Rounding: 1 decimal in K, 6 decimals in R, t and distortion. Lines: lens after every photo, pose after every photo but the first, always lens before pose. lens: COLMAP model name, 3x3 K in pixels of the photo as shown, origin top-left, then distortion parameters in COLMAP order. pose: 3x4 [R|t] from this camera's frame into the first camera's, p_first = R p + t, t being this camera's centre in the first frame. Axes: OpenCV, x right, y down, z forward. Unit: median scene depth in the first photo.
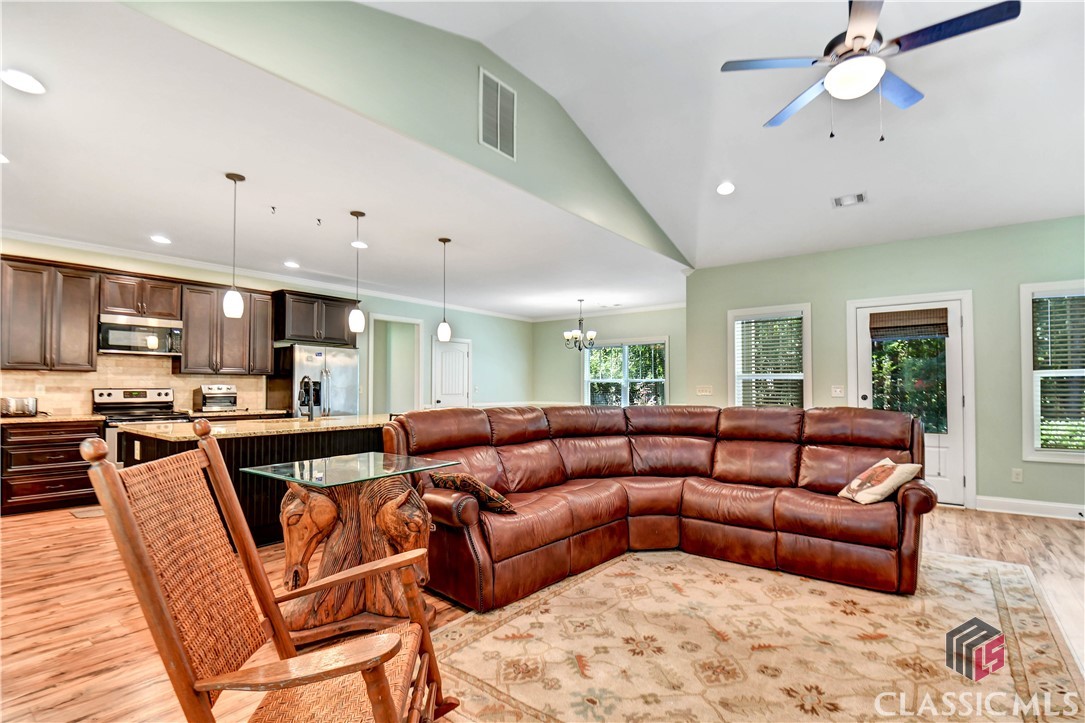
lens RADIAL K [[514.8, 0, 543.1], [0, 514.8, 374.6], [0, 0, 1]] dist [0.001939, -0.015681]
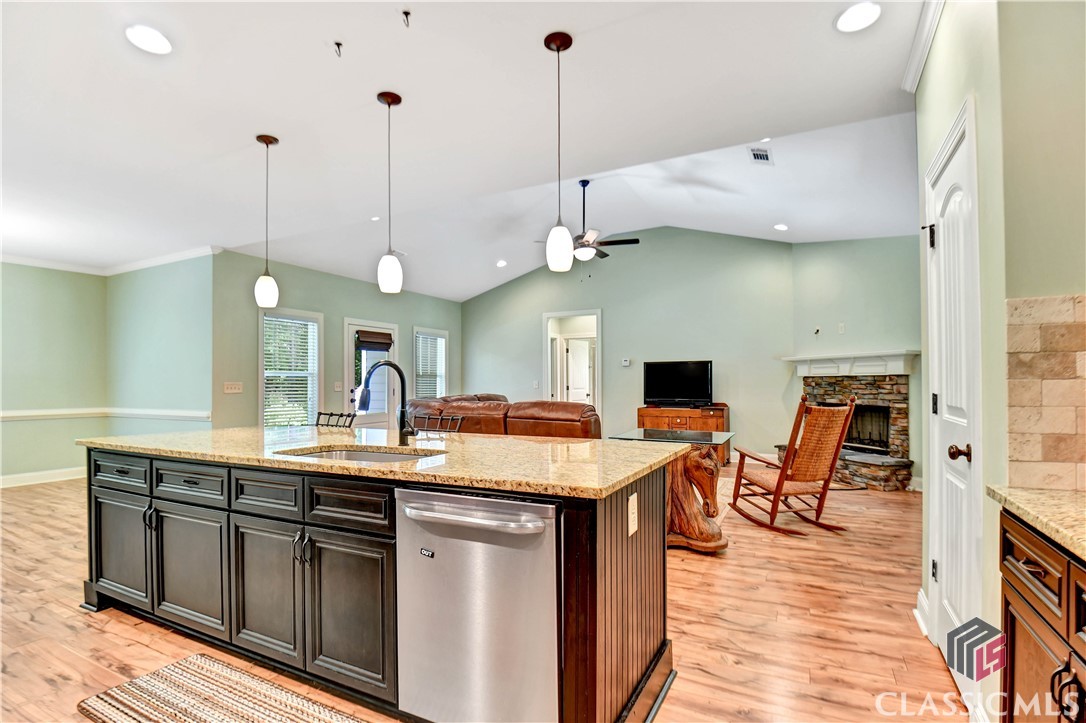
lens RADIAL K [[523.9, 0, 543.3], [0, 523.9, 377.5], [0, 0, 1]] dist [0.000223, -0.015496]
pose [[-0.174341, 0.010887, 0.984625, -0.814625], [-0.019237, 0.999710, -0.014460, 0.018547], [-0.984497, -0.021462, -0.174081, 0.755778]]
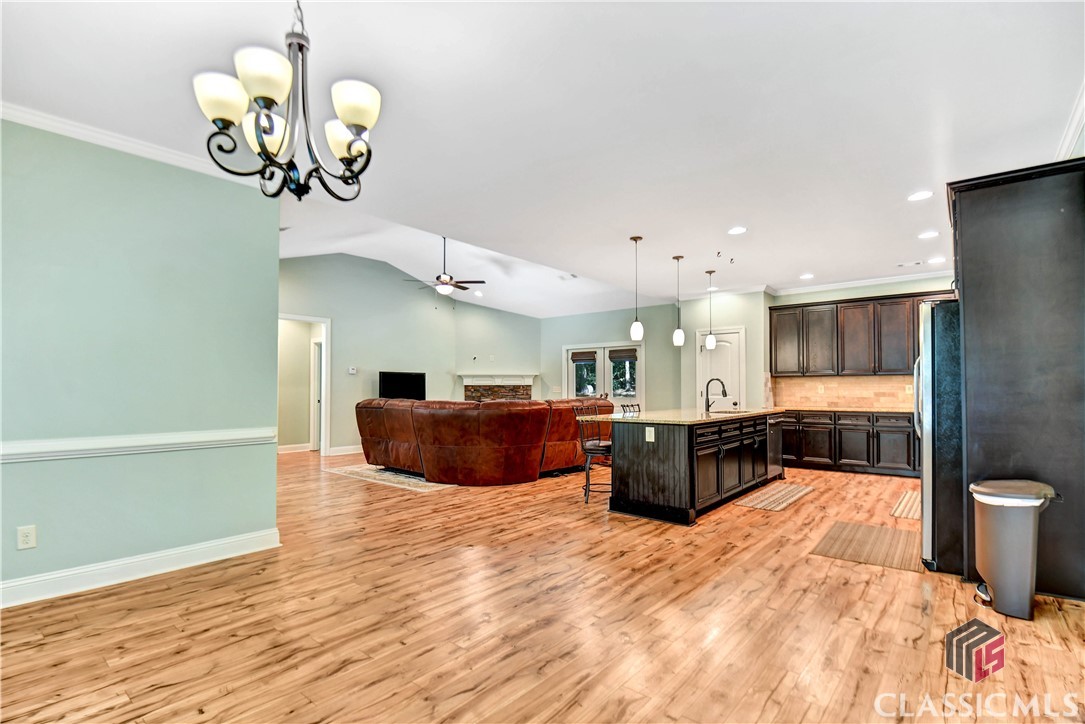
lens RADIAL K [[514.8, 0, 543.1], [0, 514.8, 375.1], [0, 0, 1]] dist [0.001939, -0.015681]
pose [[-0.999352, 0.003041, 0.035871, -0.042628], [0.001172, 0.998646, -0.052002, 0.051083], [-0.035980, -0.051926, -0.998003, 1.912939]]
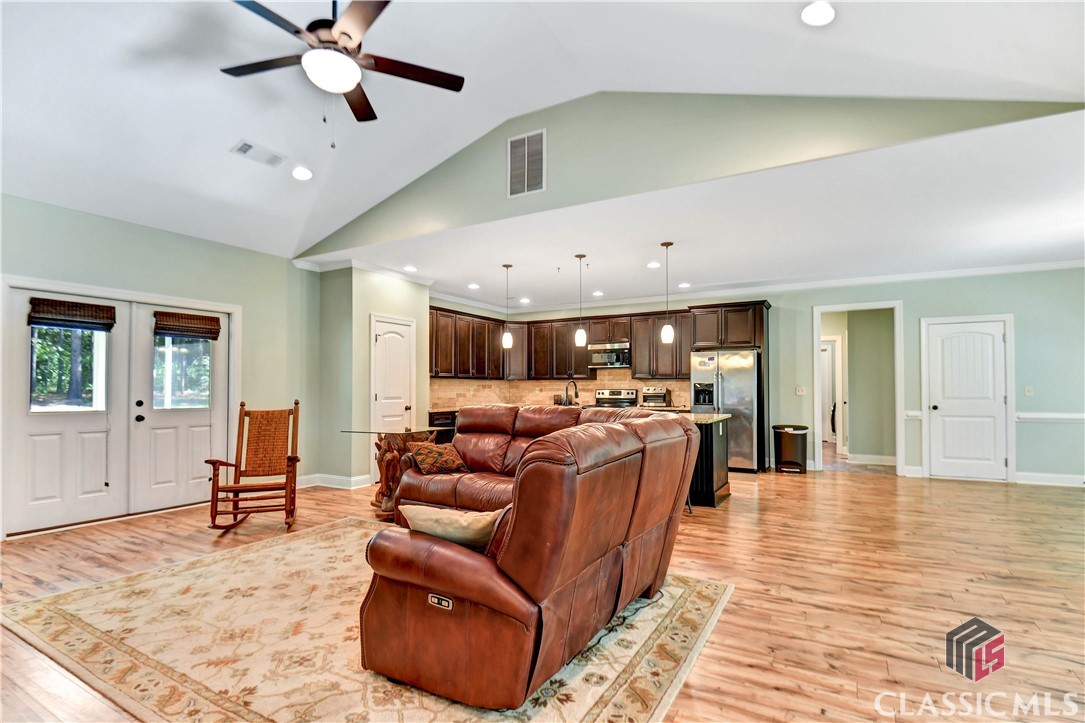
lens RADIAL K [[523.5, 0, 542.8], [0, 523.5, 377.5], [0, 0, 1]] dist [0.000223, -0.015496]
pose [[0.135139, -0.021742, -0.990588, 0.767798], [0.026650, 0.999477, -0.018301, 0.014409], [0.990468, -0.023926, 0.135648, 0.589135]]
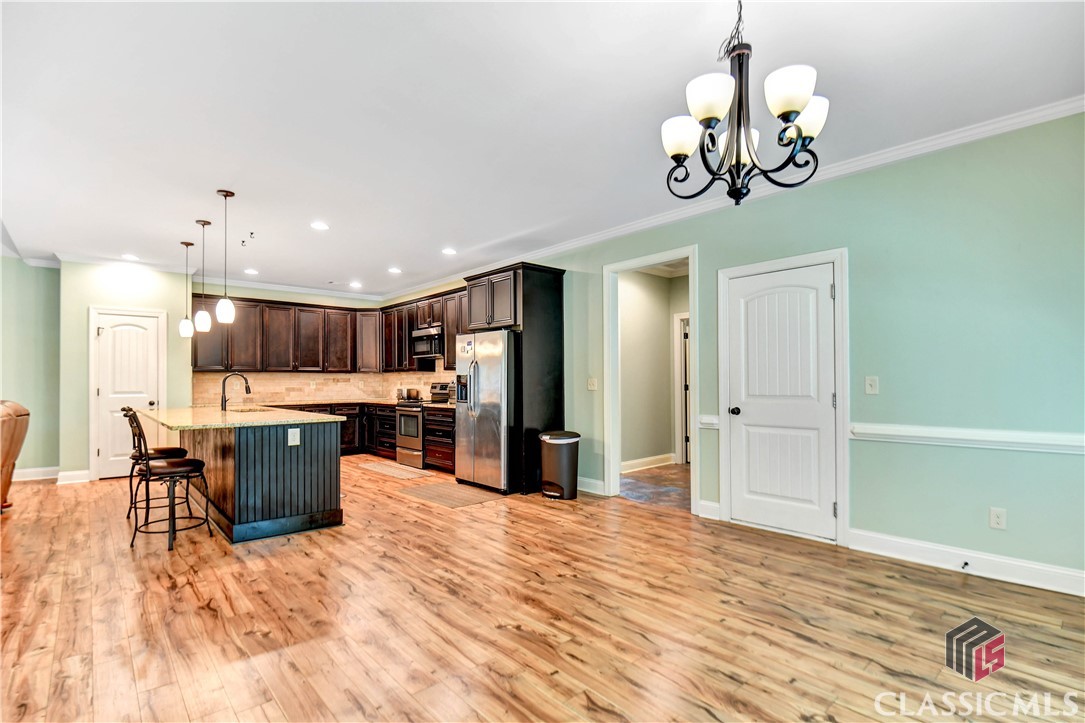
lens RADIAL K [[506.9, 0, 541.8], [0, 506.9, 378.5], [0, 0, 1]] dist [0.023531, -0.031612]
pose [[-0.183329, -0.006347, -0.983031, 0.458837], [0.029663, 0.999488, -0.011985, 0.040381], [0.982604, -0.031356, -0.183047, 1.544772]]
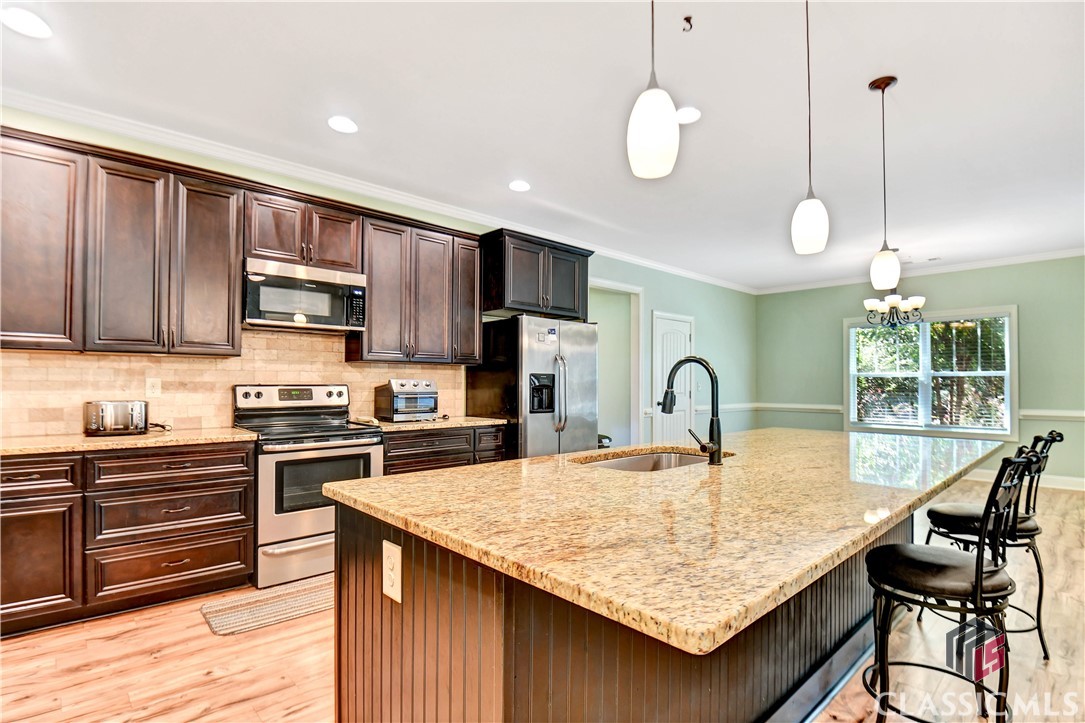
lens RADIAL K [[527.0, 0, 543.3], [0, 527.0, 372.3], [0, 0, 1]] dist [0.047153, -0.054862]
pose [[0.986047, -0.000524, -0.166466, -0.409547], [0.001315, 0.999988, 0.004642, 0.009731], [0.166462, -0.004796, 0.986036, 0.433324]]
